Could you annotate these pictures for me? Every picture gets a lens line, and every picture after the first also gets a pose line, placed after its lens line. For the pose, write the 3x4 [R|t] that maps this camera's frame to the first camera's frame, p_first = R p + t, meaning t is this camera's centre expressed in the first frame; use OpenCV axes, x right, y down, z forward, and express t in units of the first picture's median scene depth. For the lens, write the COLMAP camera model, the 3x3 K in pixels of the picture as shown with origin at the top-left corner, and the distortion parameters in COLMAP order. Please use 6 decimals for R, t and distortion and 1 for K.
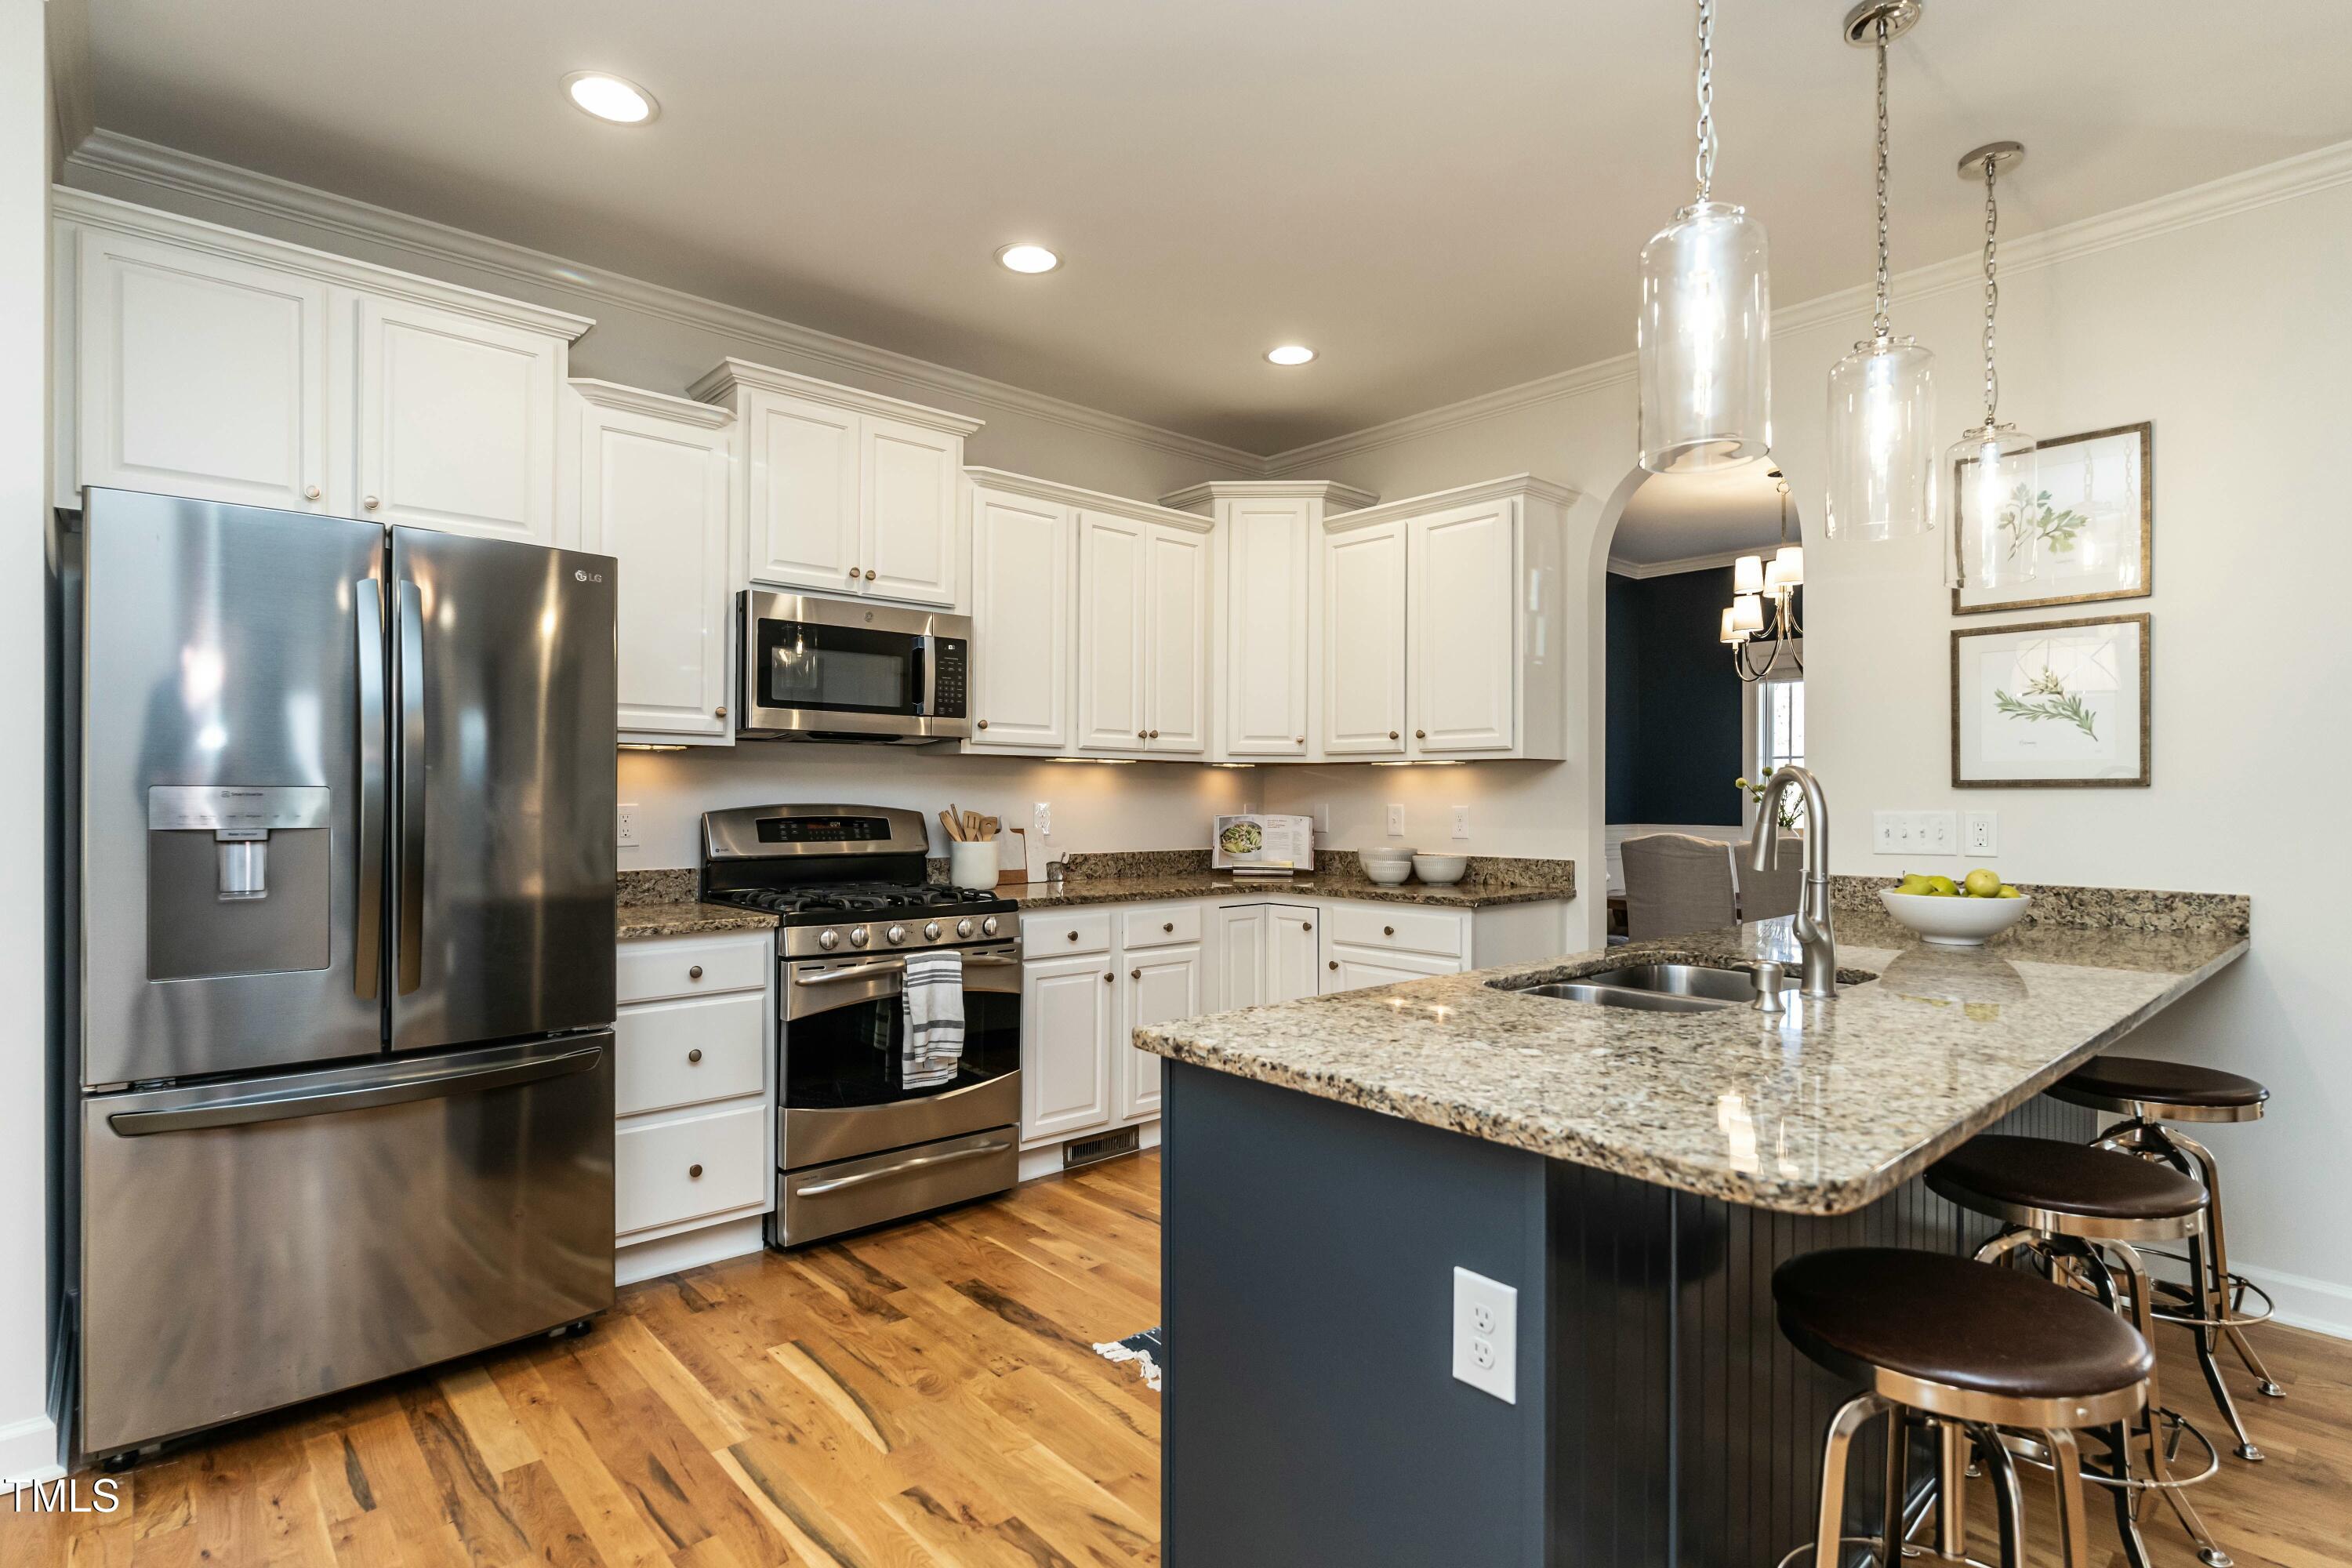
lens RADIAL K [[1189.5, 0, 1172.2], [0, 1189.5, 797.2], [0, 0, 1]] dist [-0.002195, 0.000693]
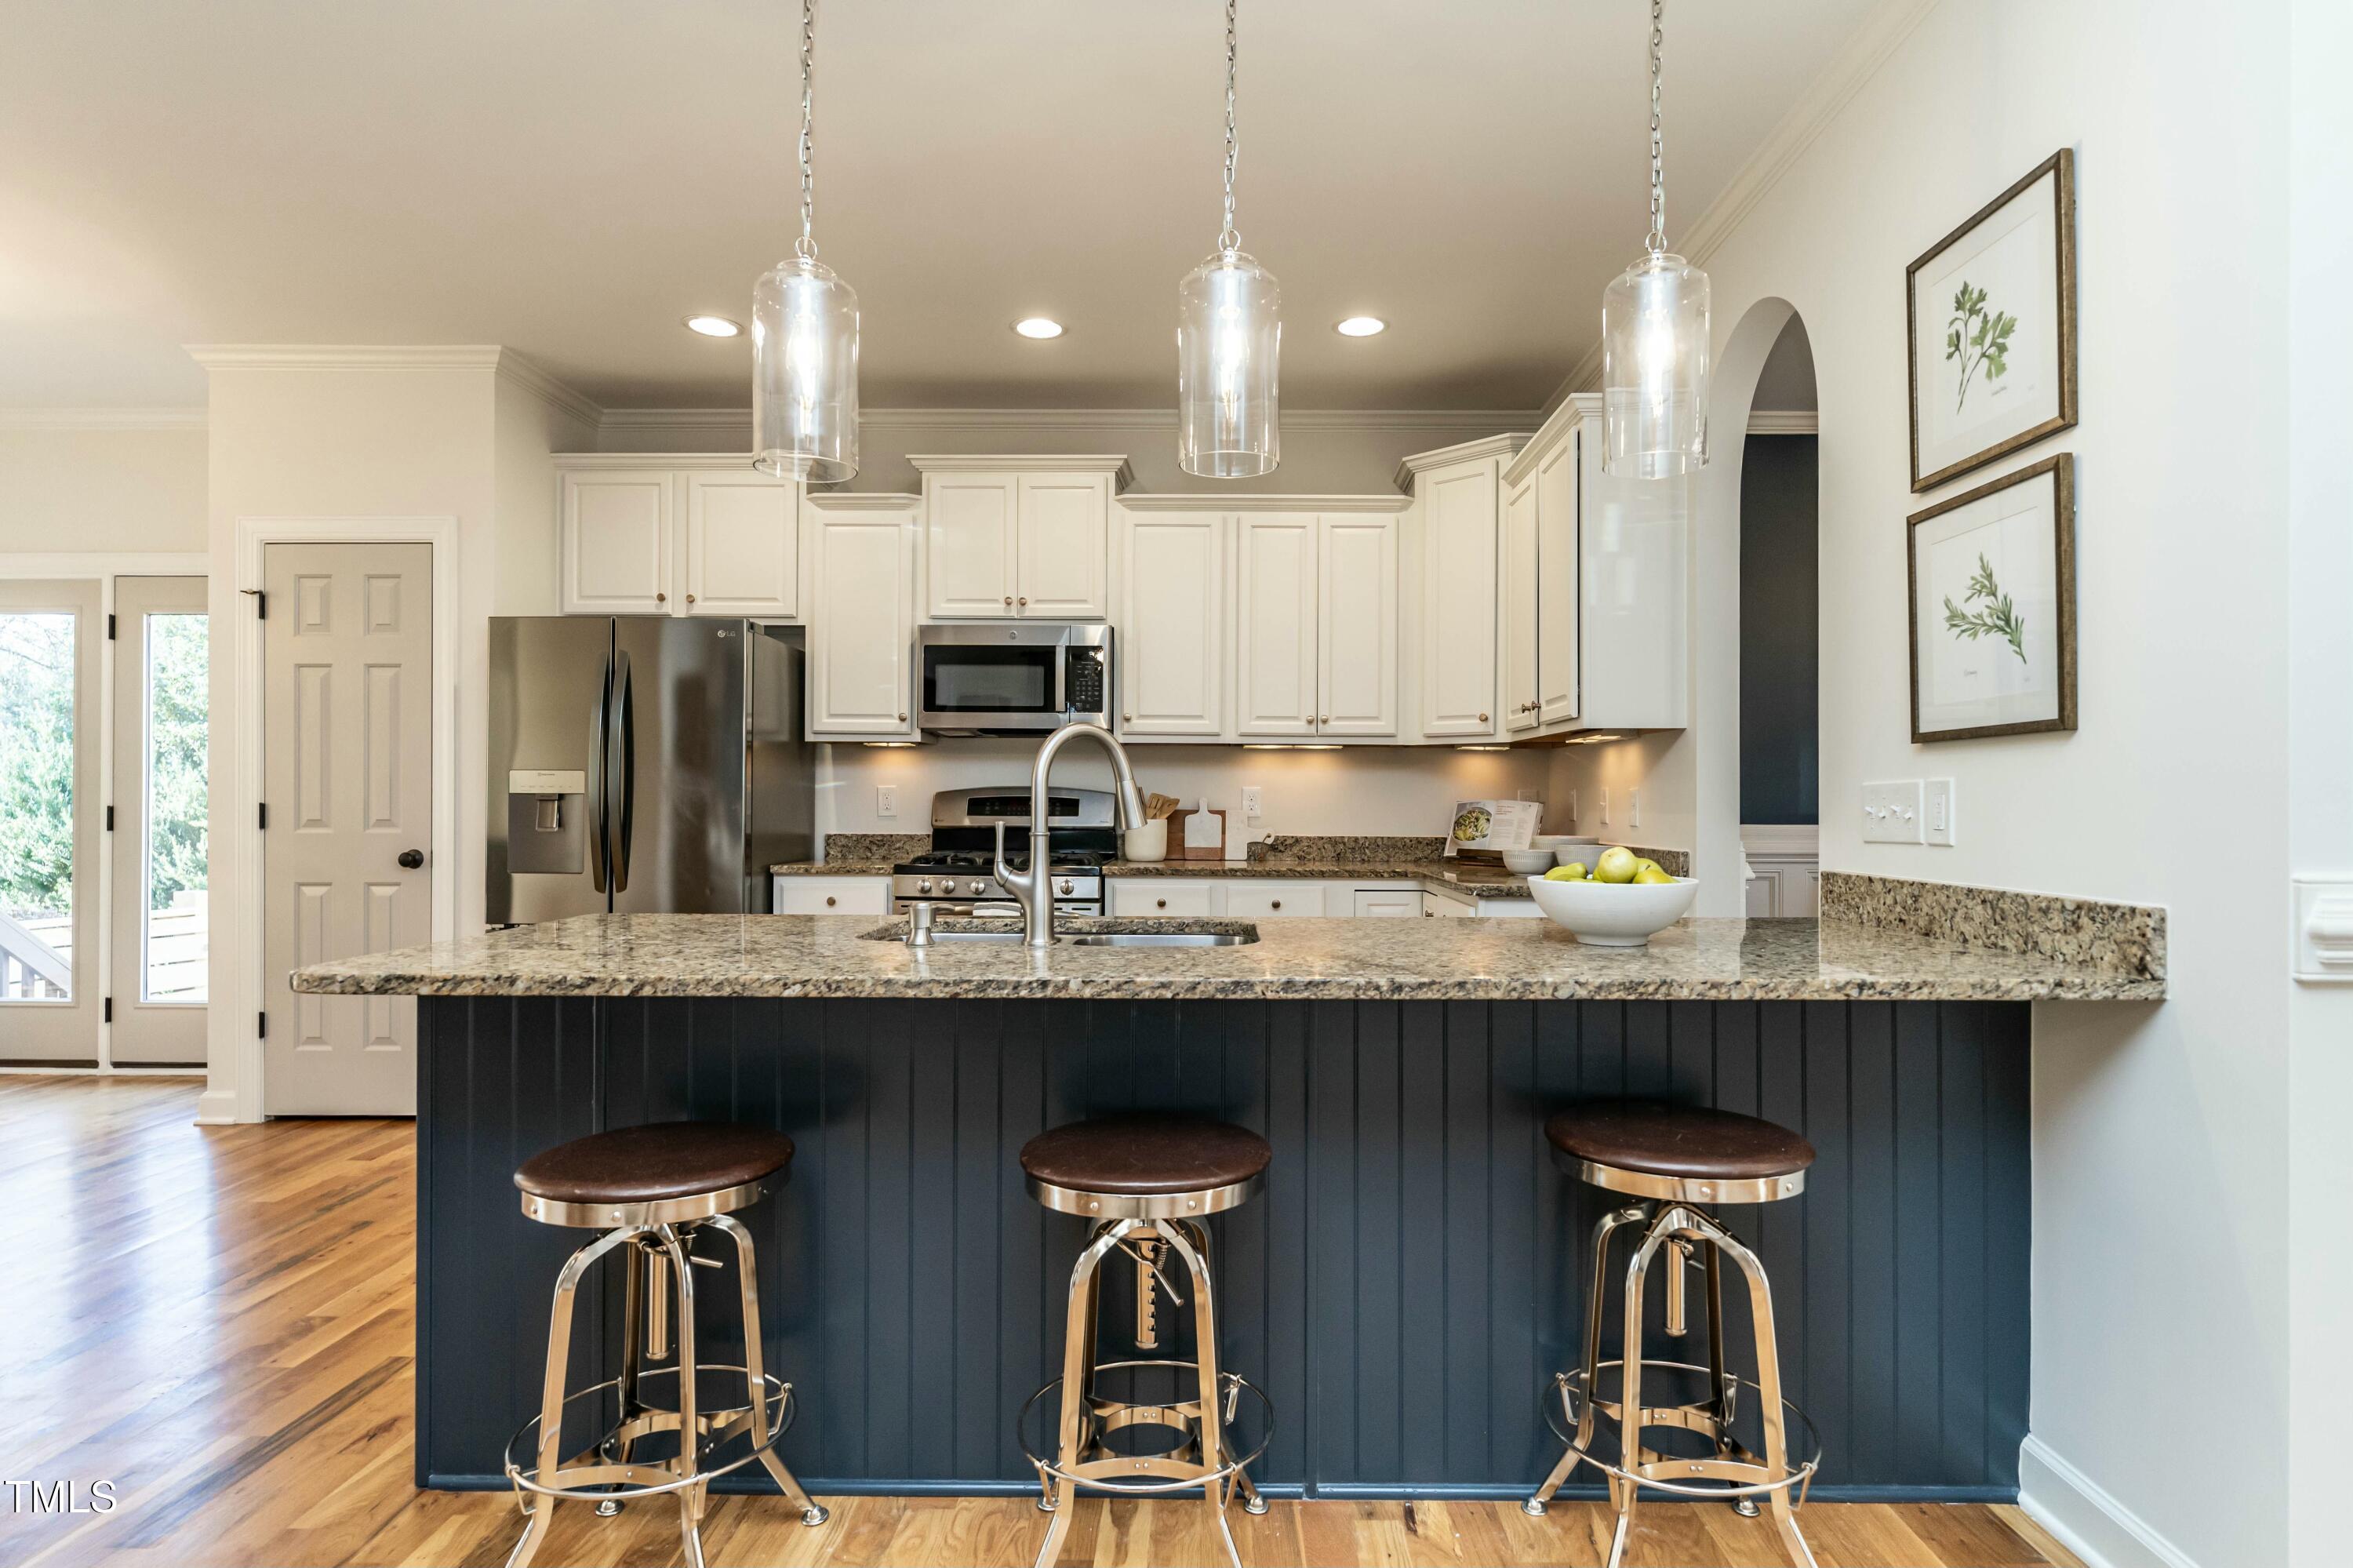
lens RADIAL K [[1248.0, 0, 1188.7], [0, 1248.0, 798.1], [0, 0, 1]] dist [-0.000863, -0.000676]
pose [[0.727572, -0.001094, -0.686030, 0.762649], [-0.003819, 0.999977, -0.005645, 0.025707], [0.686020, 0.006727, 0.727551, 0.168691]]
